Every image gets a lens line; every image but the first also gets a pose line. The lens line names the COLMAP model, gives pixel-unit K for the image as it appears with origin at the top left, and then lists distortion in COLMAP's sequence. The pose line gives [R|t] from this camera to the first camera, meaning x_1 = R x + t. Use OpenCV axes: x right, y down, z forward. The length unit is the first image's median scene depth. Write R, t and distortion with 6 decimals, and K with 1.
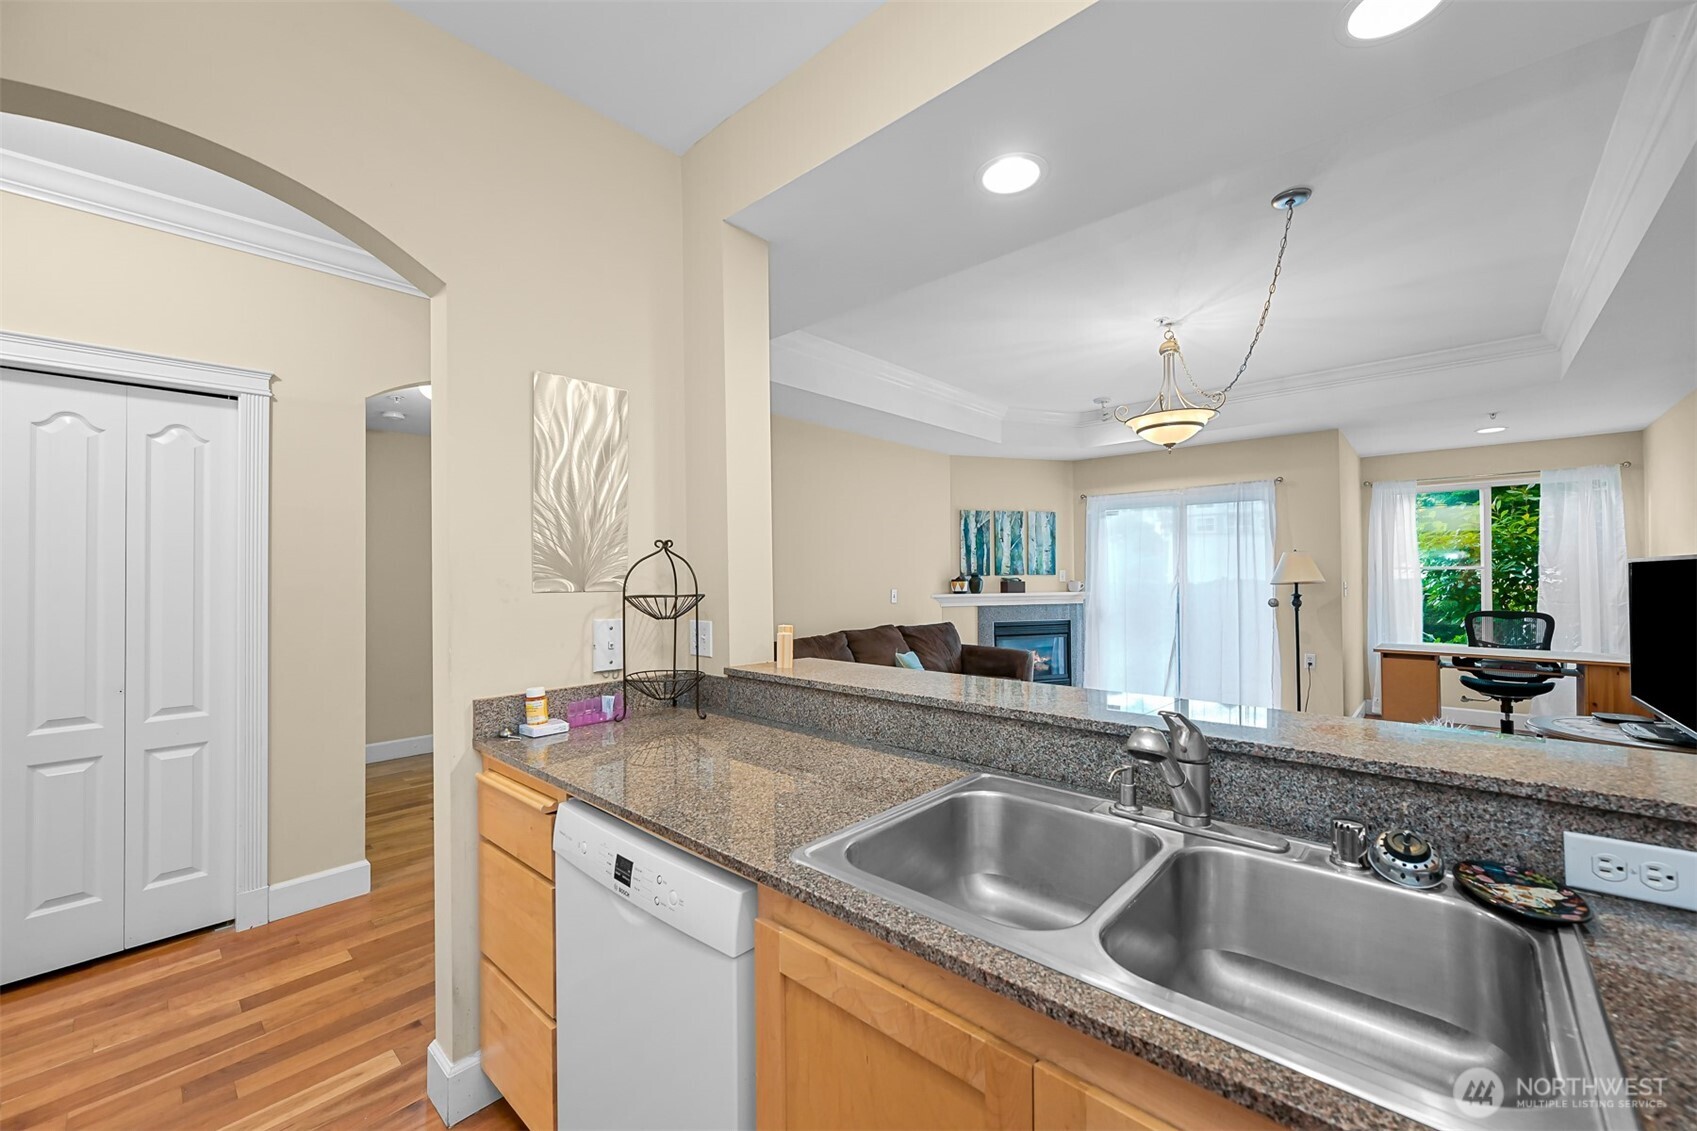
lens RADIAL K [[671.8, 0, 845.5], [0, 671.8, 566.5], [0, 0, 1]] dist [-0.000887, 0.000129]
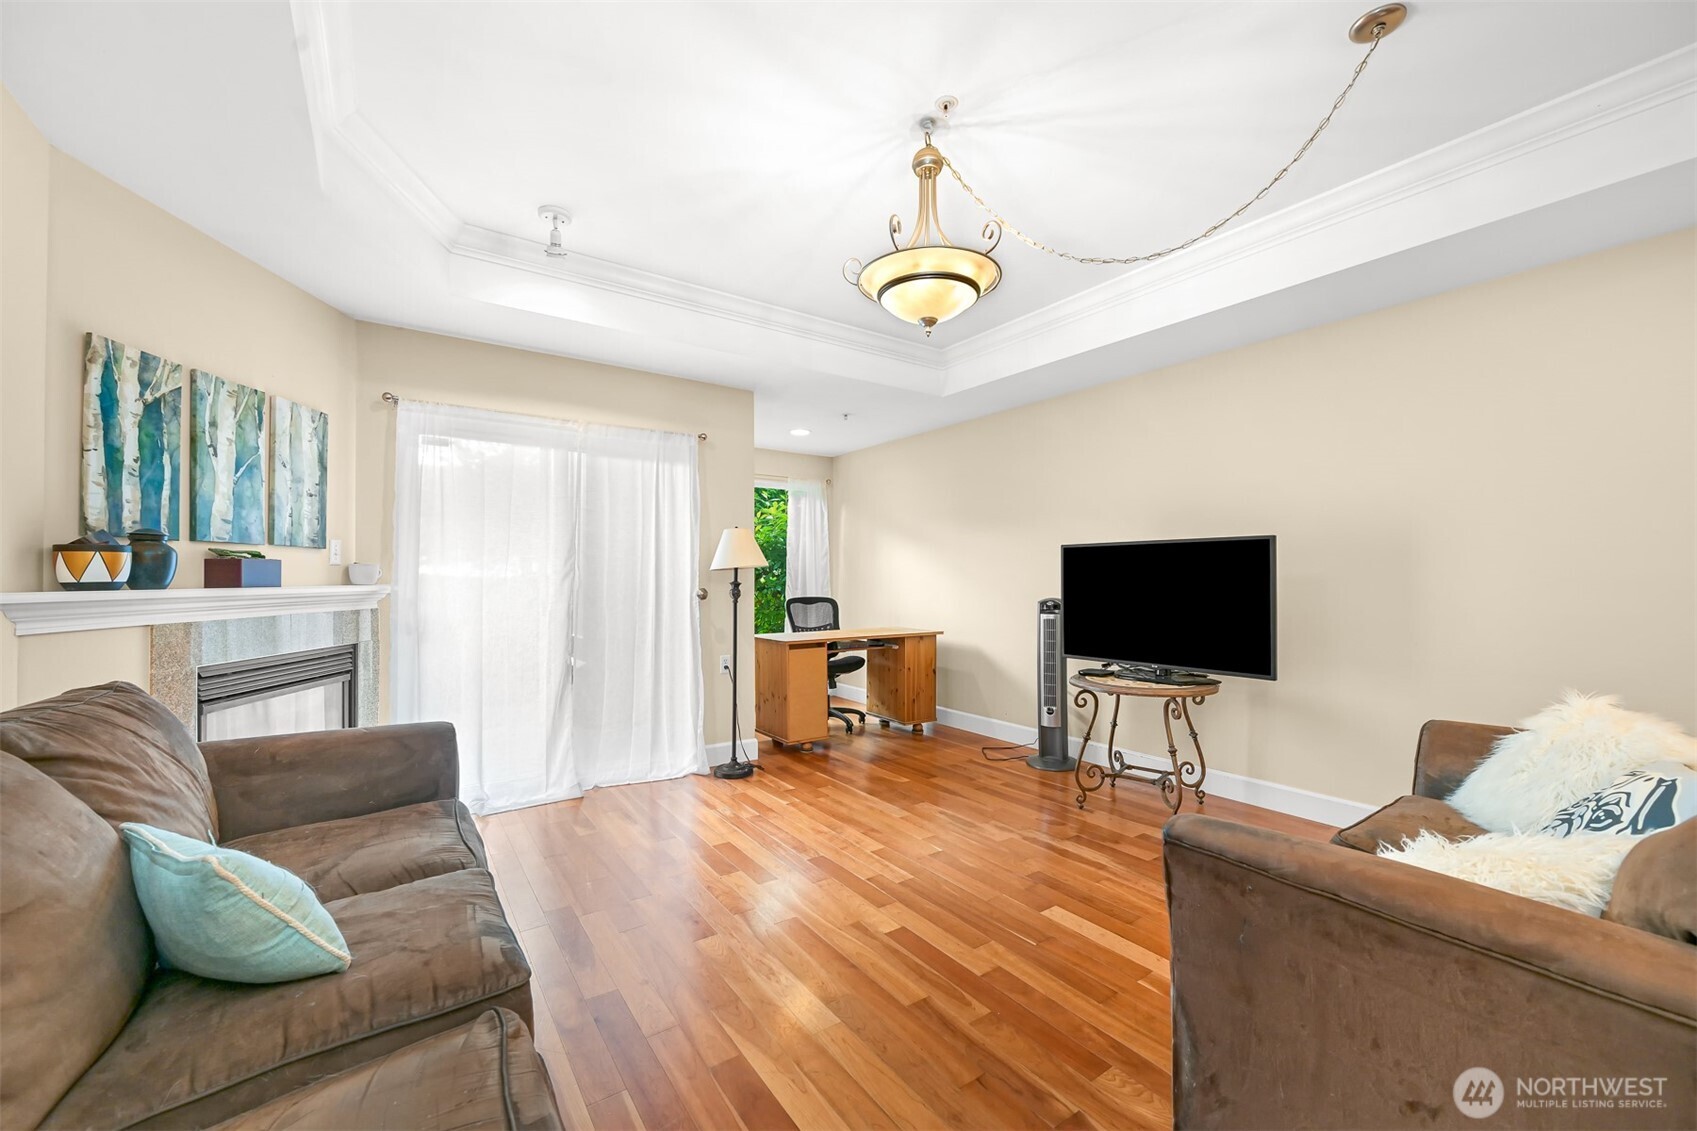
lens RADIAL K [[670.8, 0, 860.1], [0, 670.8, 568.8], [0, 0, 1]] dist [0.000137, 0.000058]
pose [[0.206377, 0.018811, 0.978292, -0.066329], [-0.013610, 0.999774, -0.016353, 0.030094], [-0.978378, -0.009940, 0.206586, 0.571751]]
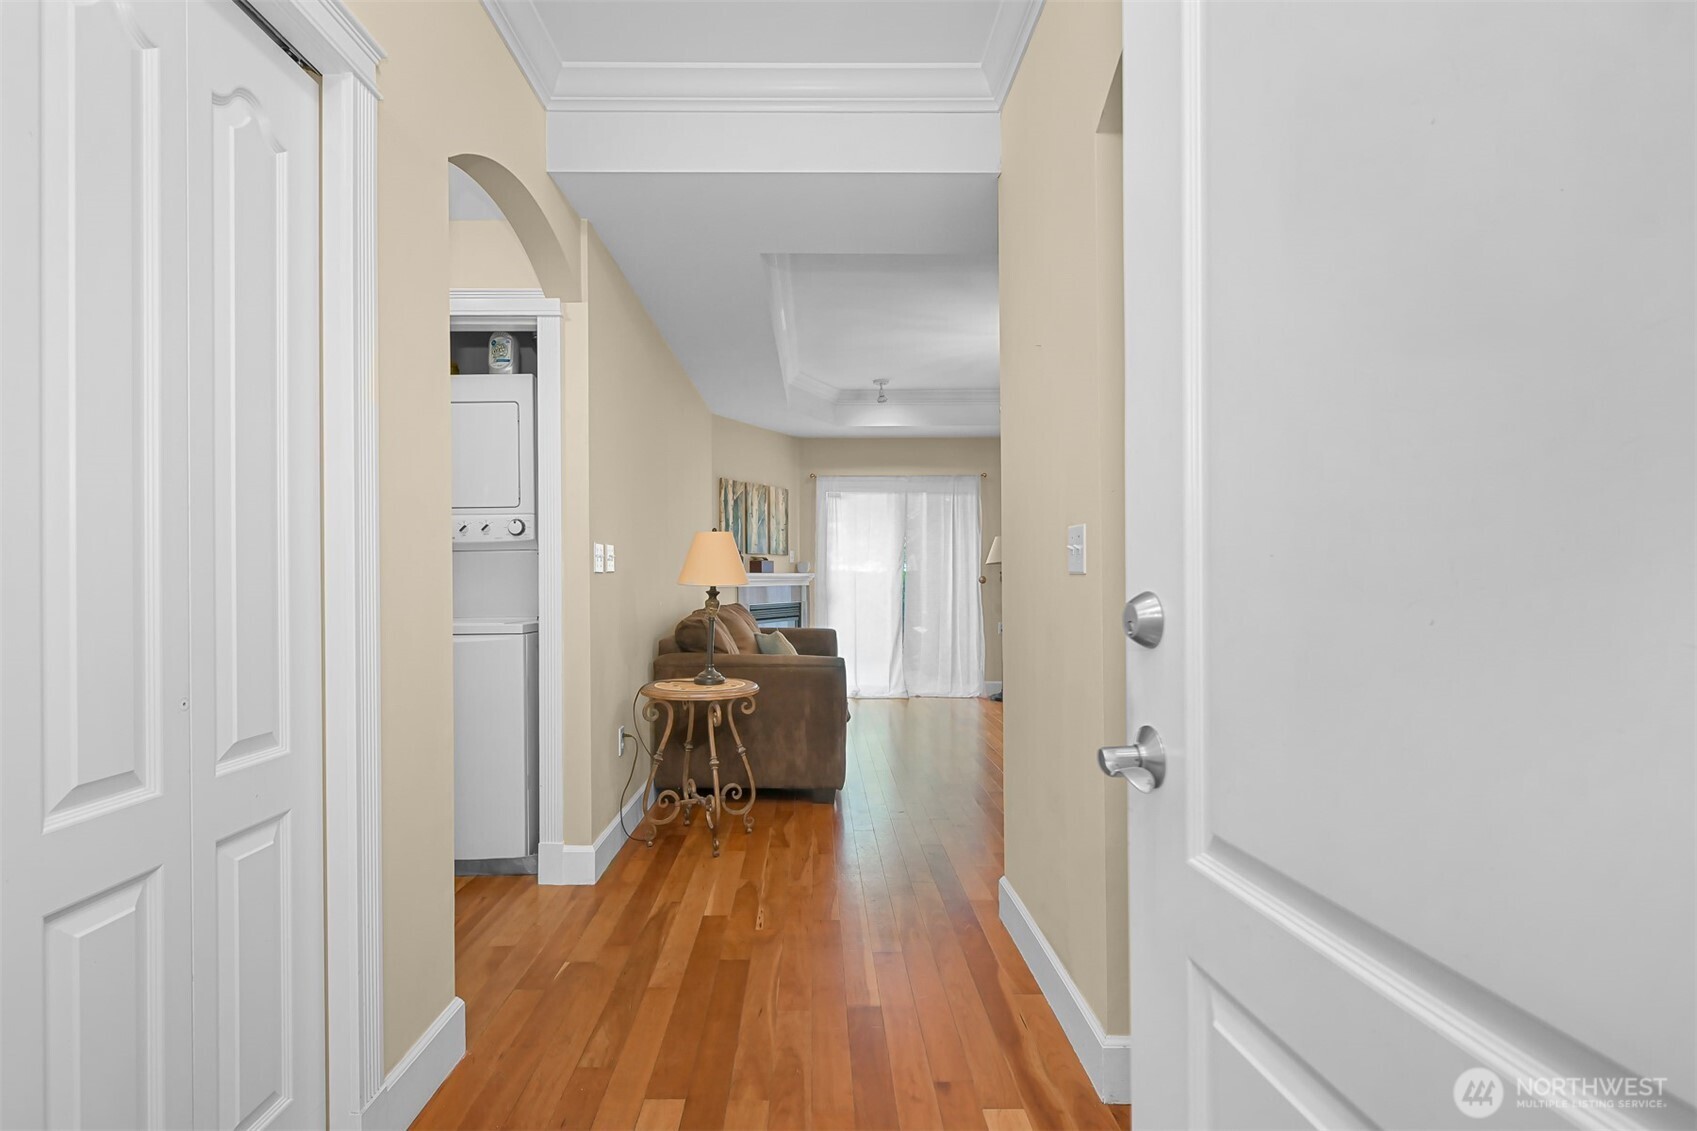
lens RADIAL K [[796.1, 0, 823.9], [0, 796.1, 580.1], [0, 0, 1]] dist [-0.002575, -0.000066]
pose [[0.727135, 0.001791, 0.686492, -0.446315], [-0.010020, 0.999918, 0.008004, 0.039860], [-0.686421, -0.012698, 0.727093, 0.151980]]
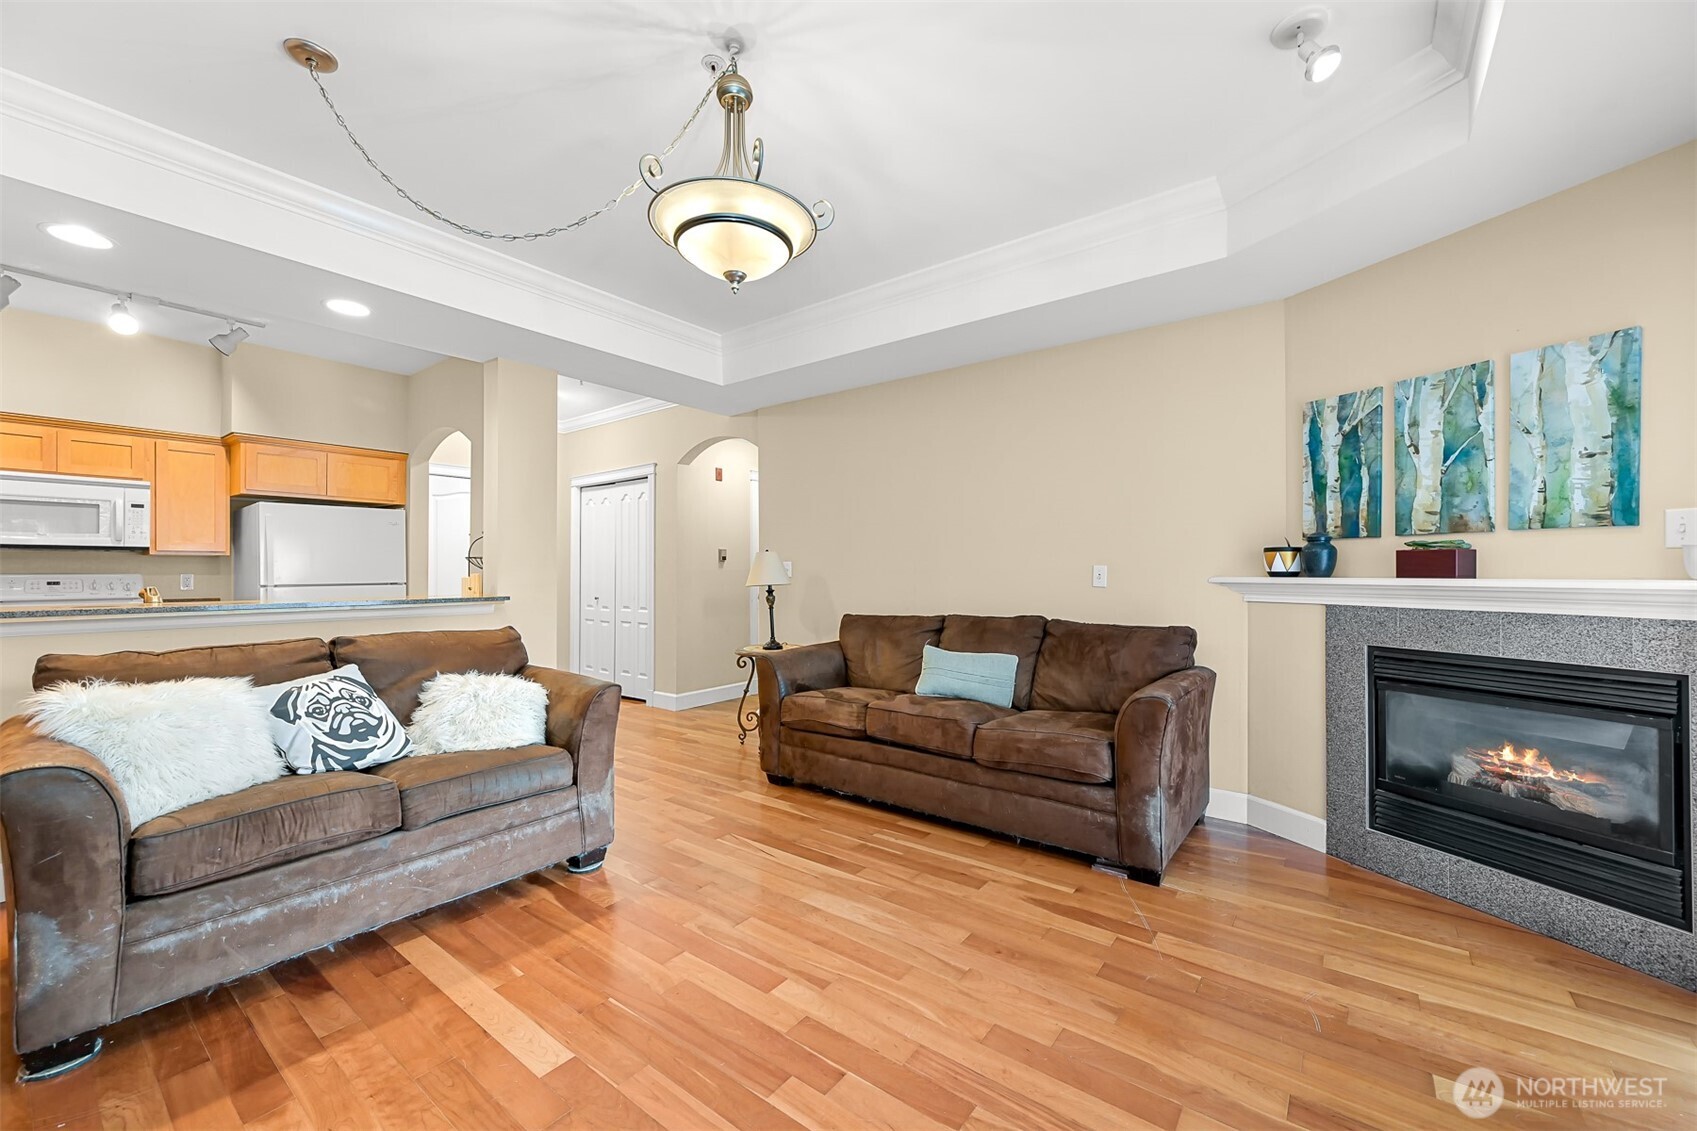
lens RADIAL K [[663.5, 0, 856.6], [0, 663.5, 566.9], [0, 0, 1]] dist [-0.000409, 0.000387]
pose [[0.094220, 0.000910, -0.995551, 0.617072], [0.012990, 0.999913, 0.002143, 0.027715], [0.995467, -0.013134, 0.094200, 0.638356]]
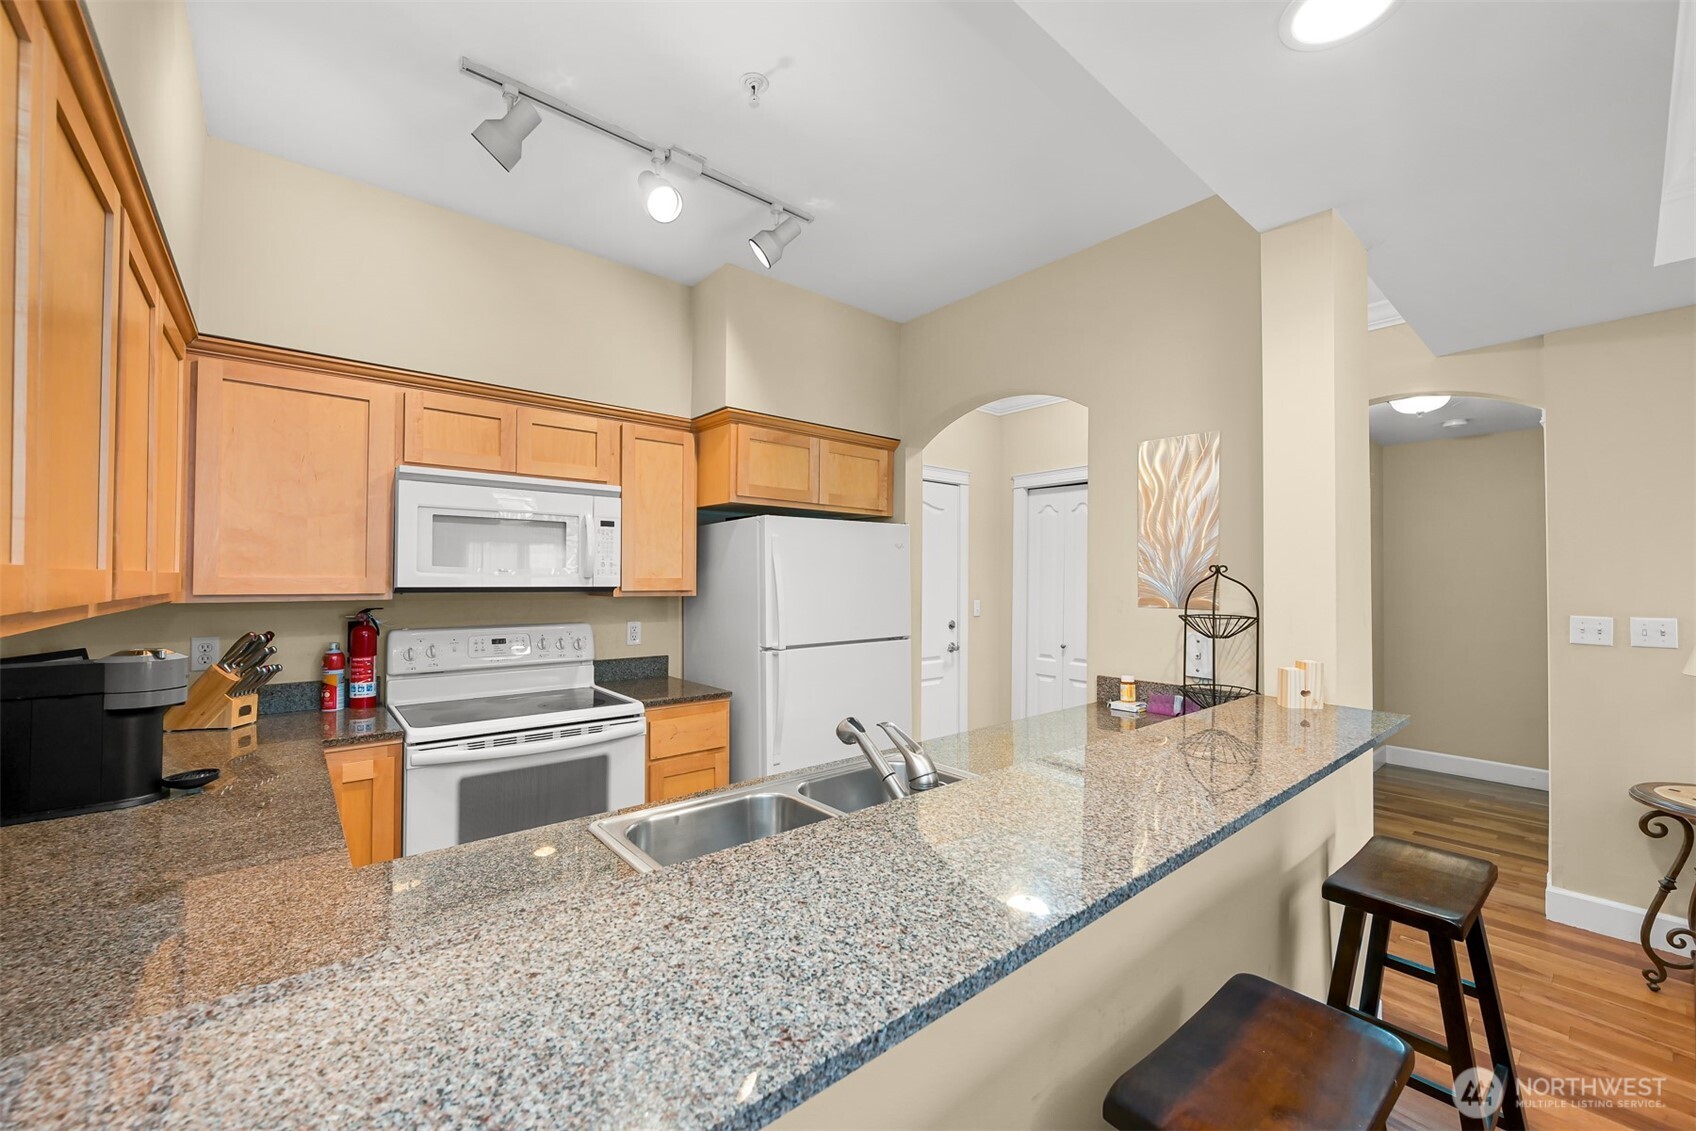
lens RADIAL K [[658.0, 0, 848.0], [0, 658.0, 565.5], [0, 0, 1]] dist [-0.000025, 0.000206]
pose [[-0.116526, -0.008536, -0.993151, 0.279113], [0.006632, 0.999934, -0.009373, -0.010656], [0.993165, -0.007678, -0.116462, 0.173414]]
